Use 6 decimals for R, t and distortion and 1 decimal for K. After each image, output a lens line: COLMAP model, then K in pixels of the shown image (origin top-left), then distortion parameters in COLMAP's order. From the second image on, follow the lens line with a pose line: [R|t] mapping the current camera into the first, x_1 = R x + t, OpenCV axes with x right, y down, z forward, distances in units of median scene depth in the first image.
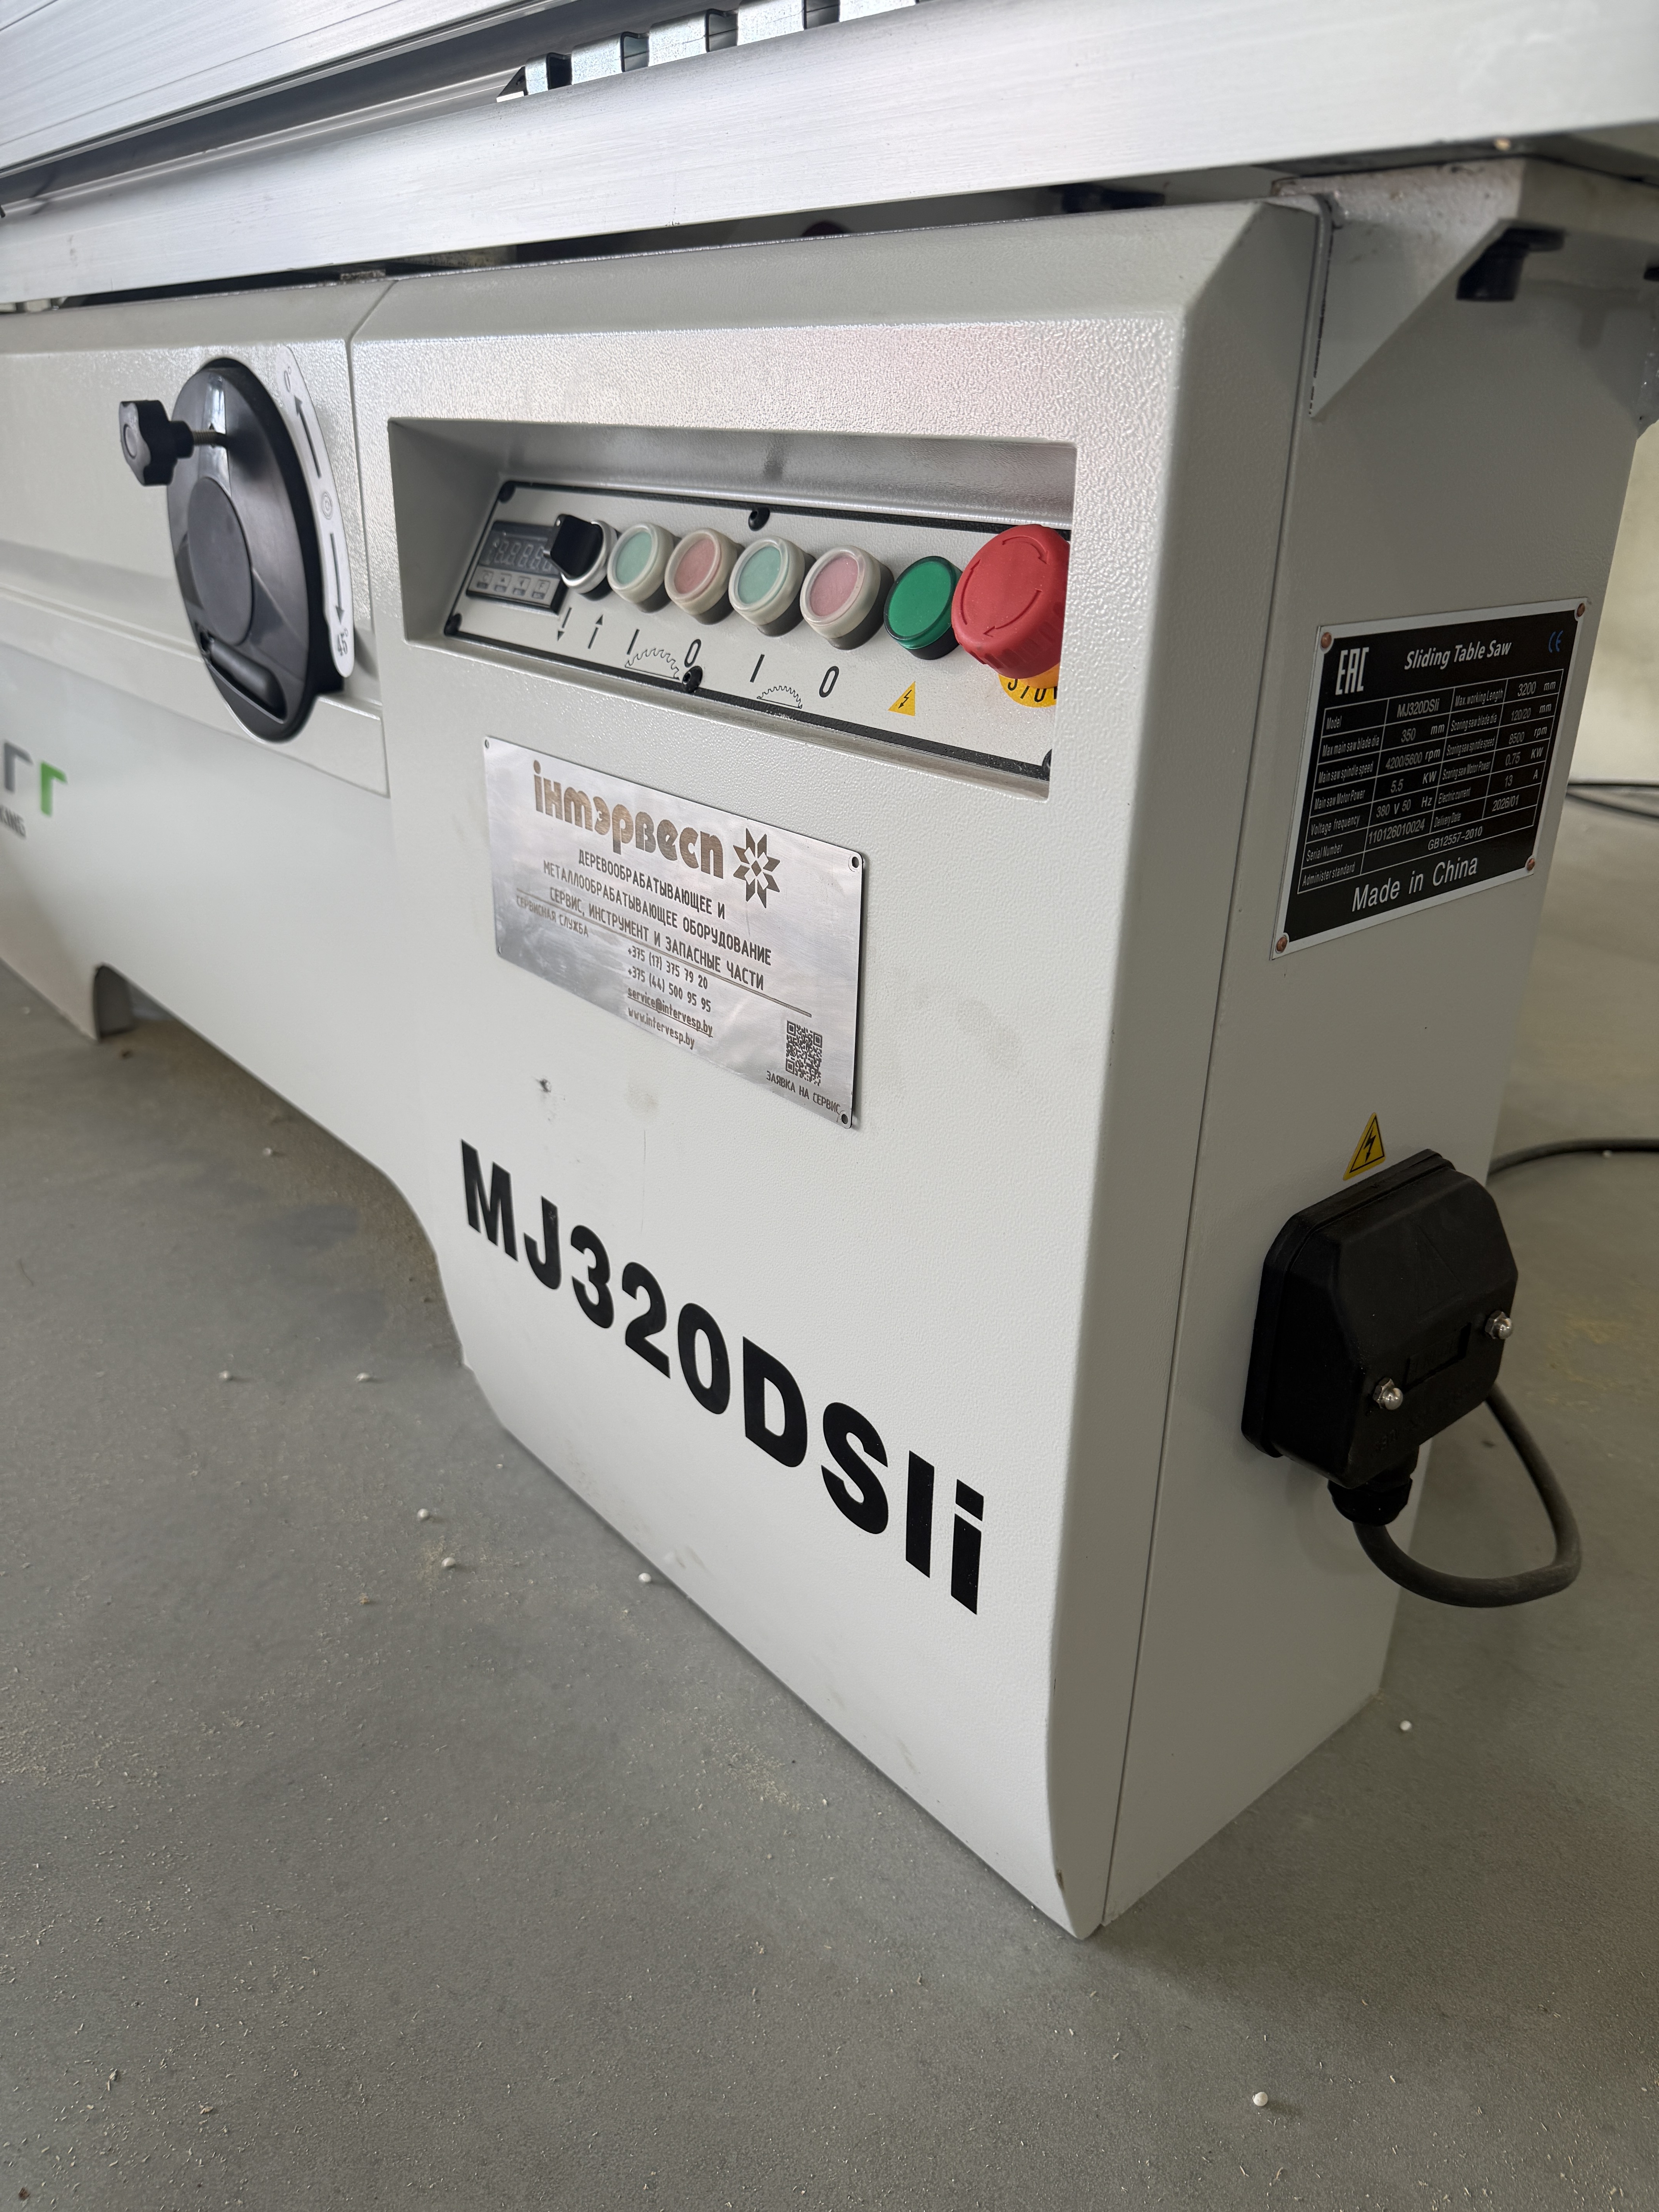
lens RADIAL K [[1623.5, 0, 828.4], [0, 1623.5, 1154.4], [0, 0, 1]] dist [0.090829, -0.288263]
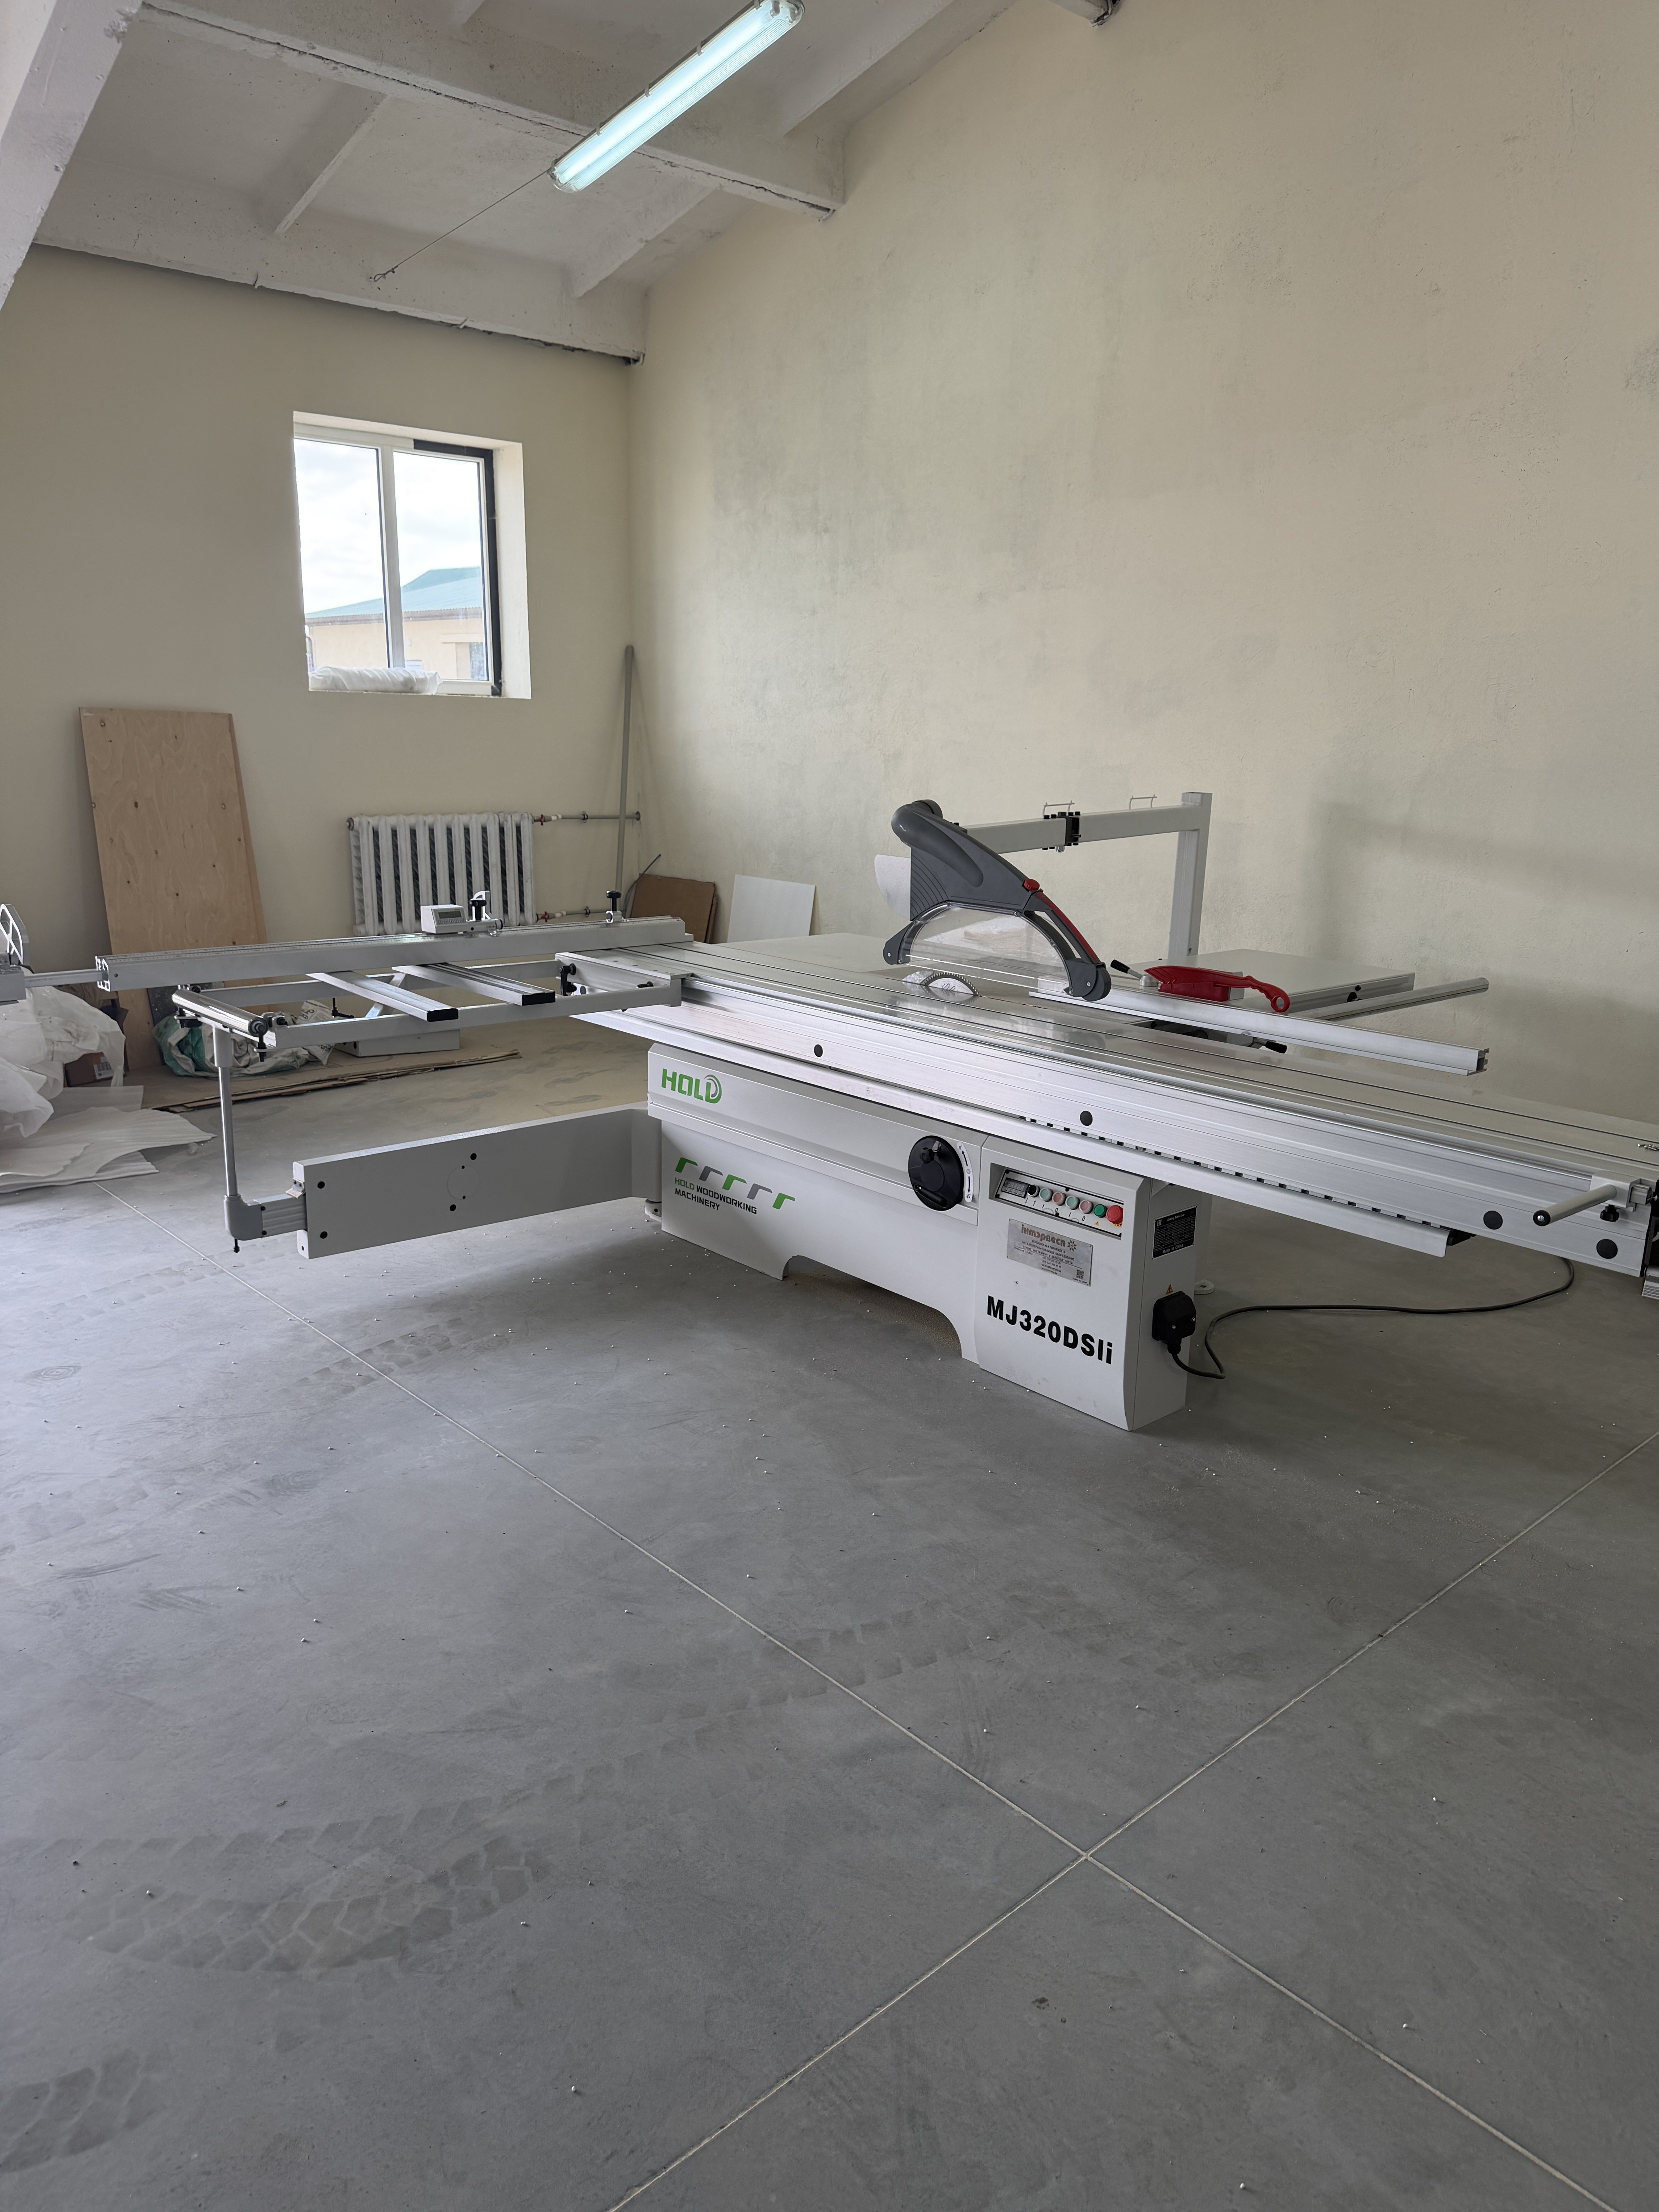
lens RADIAL K [[1576.3, 0, 814.0], [0, 1576.3, 1108.3], [0, 0, 1]] dist [0.088452, -0.196593]
pose [[0.999710, -0.005268, 0.023507, -1.057480], [0.009693, 0.981288, -0.192300, 0.423663], [-0.022054, 0.192472, 0.981055, -4.566651]]
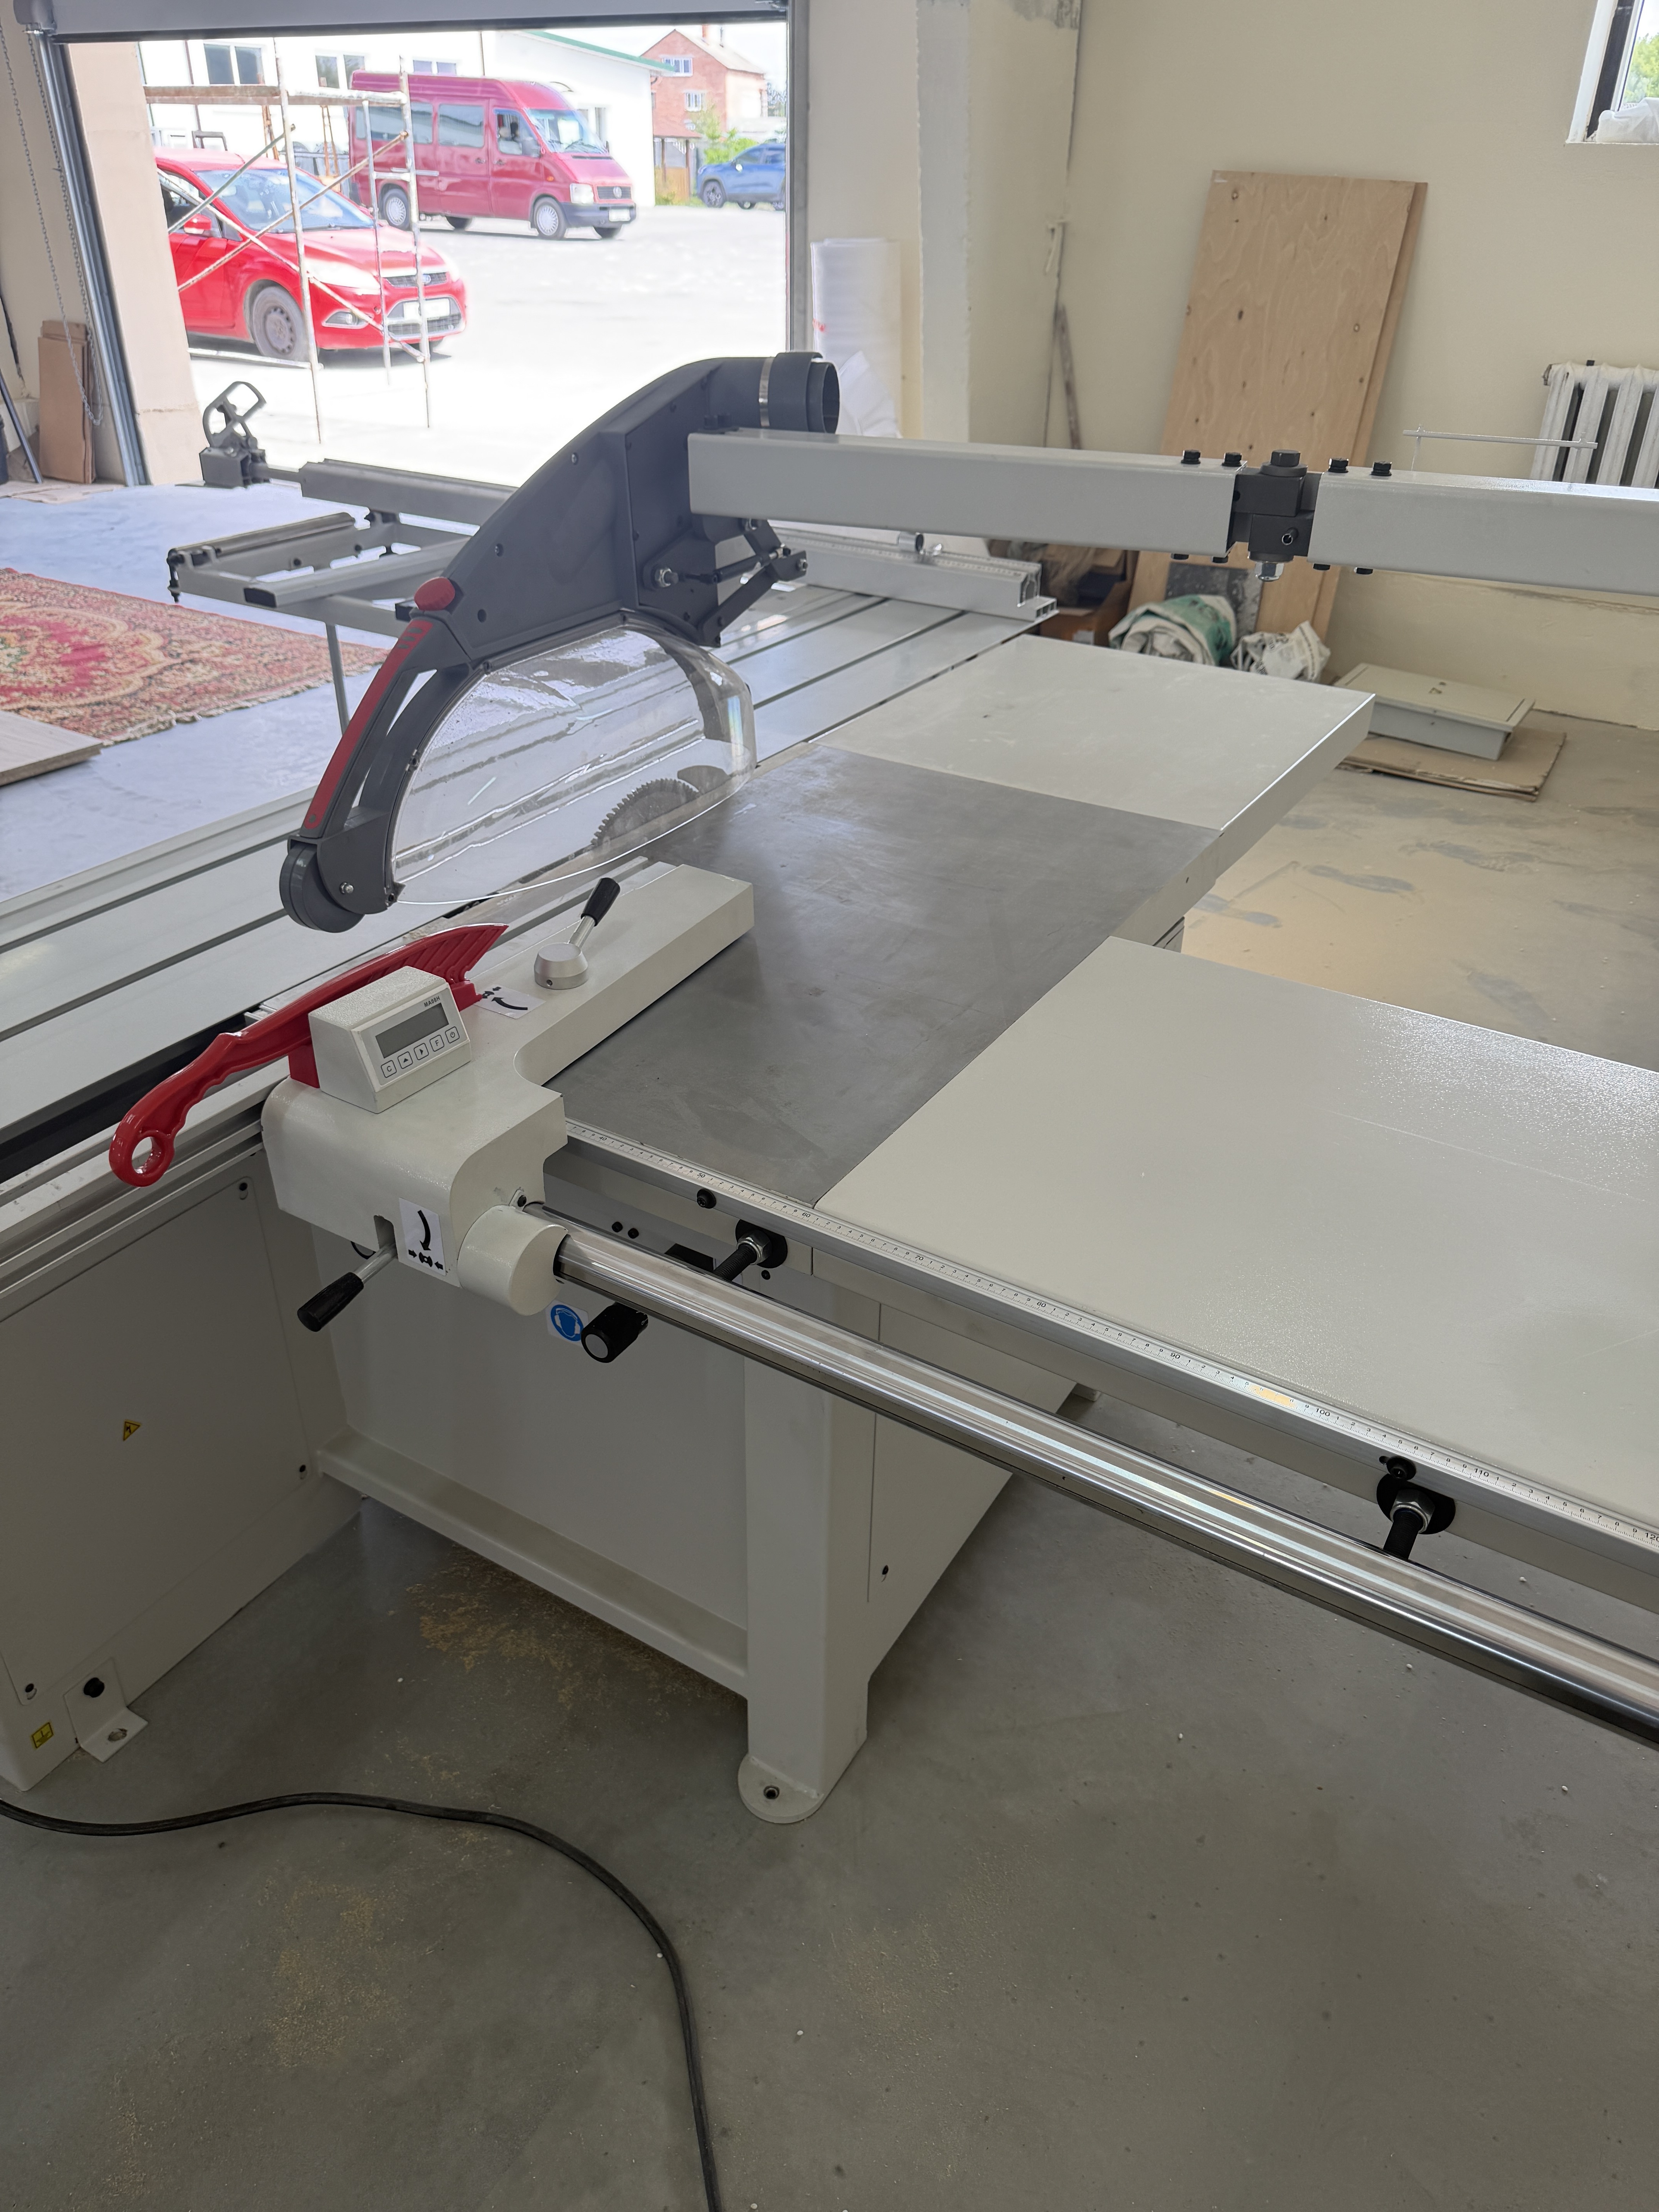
lens RADIAL K [[1558.7, 0, 829.5], [0, 1558.7, 1106.0], [0, 0, 1]] dist [-0.004060, -0.001580]
pose [[0.306546, 0.480480, -0.821687, 2.409144], [-0.411537, 0.845295, 0.340753, -2.026646], [0.858293, 0.233698, 0.456857, 0.955923]]
